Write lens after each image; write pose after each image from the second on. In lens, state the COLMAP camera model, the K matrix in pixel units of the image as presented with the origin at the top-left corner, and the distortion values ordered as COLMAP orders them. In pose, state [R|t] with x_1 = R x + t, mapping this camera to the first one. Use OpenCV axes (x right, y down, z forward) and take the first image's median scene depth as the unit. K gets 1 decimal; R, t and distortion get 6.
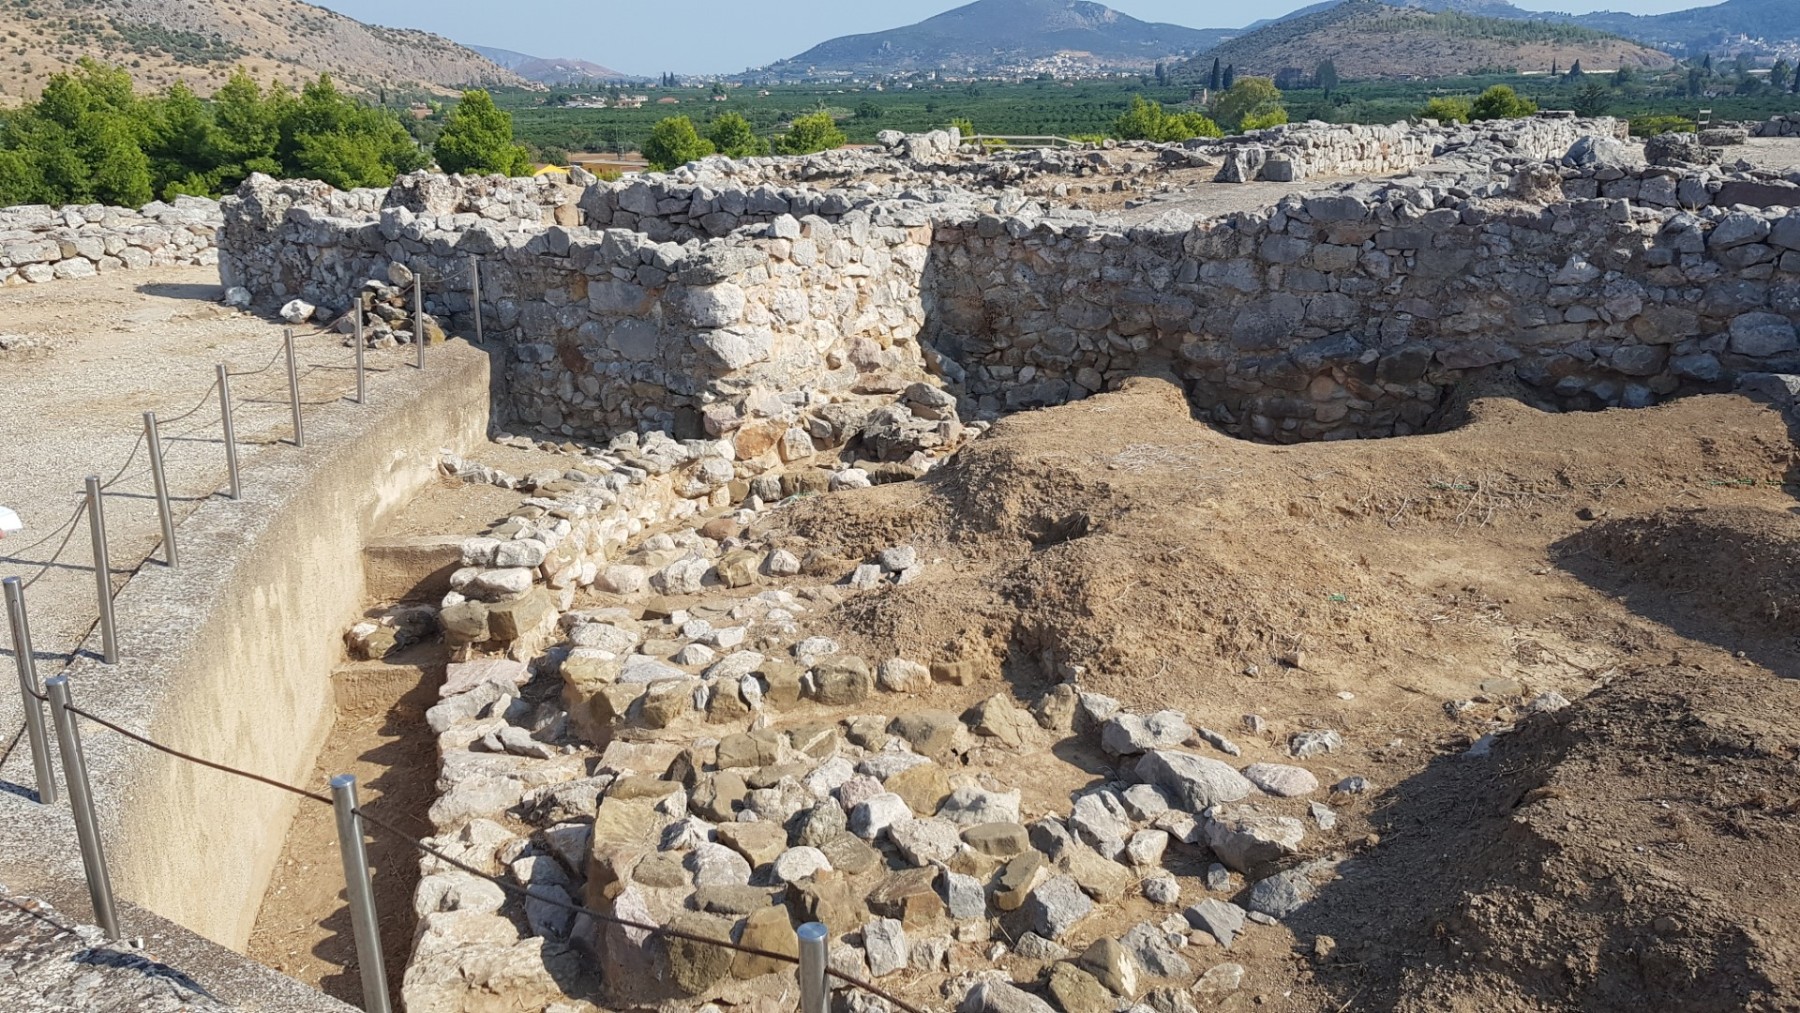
lens RADIAL K [[1424.4, 0, 840.1], [0, 1424.4, 475.9], [0, 0, 1]] dist [0.070569, -0.108525]
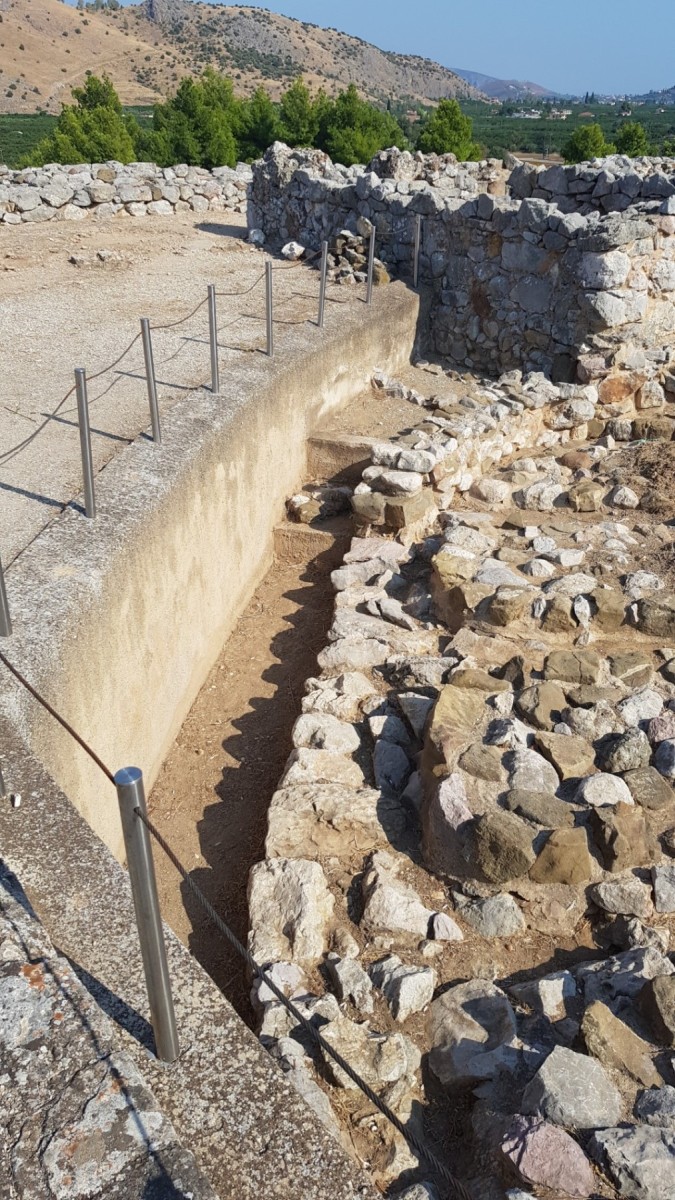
lens RADIAL K [[938.7, 0, 360.2], [0, 938.7, 586.1], [0, 0, 1]] dist [0.116929, -0.221389]
pose [[0.946834, 0.176374, -0.269067, -0.022245], [-0.118167, 0.968531, 0.219051, -0.015165], [0.299235, -0.175610, 0.937880, 0.160392]]
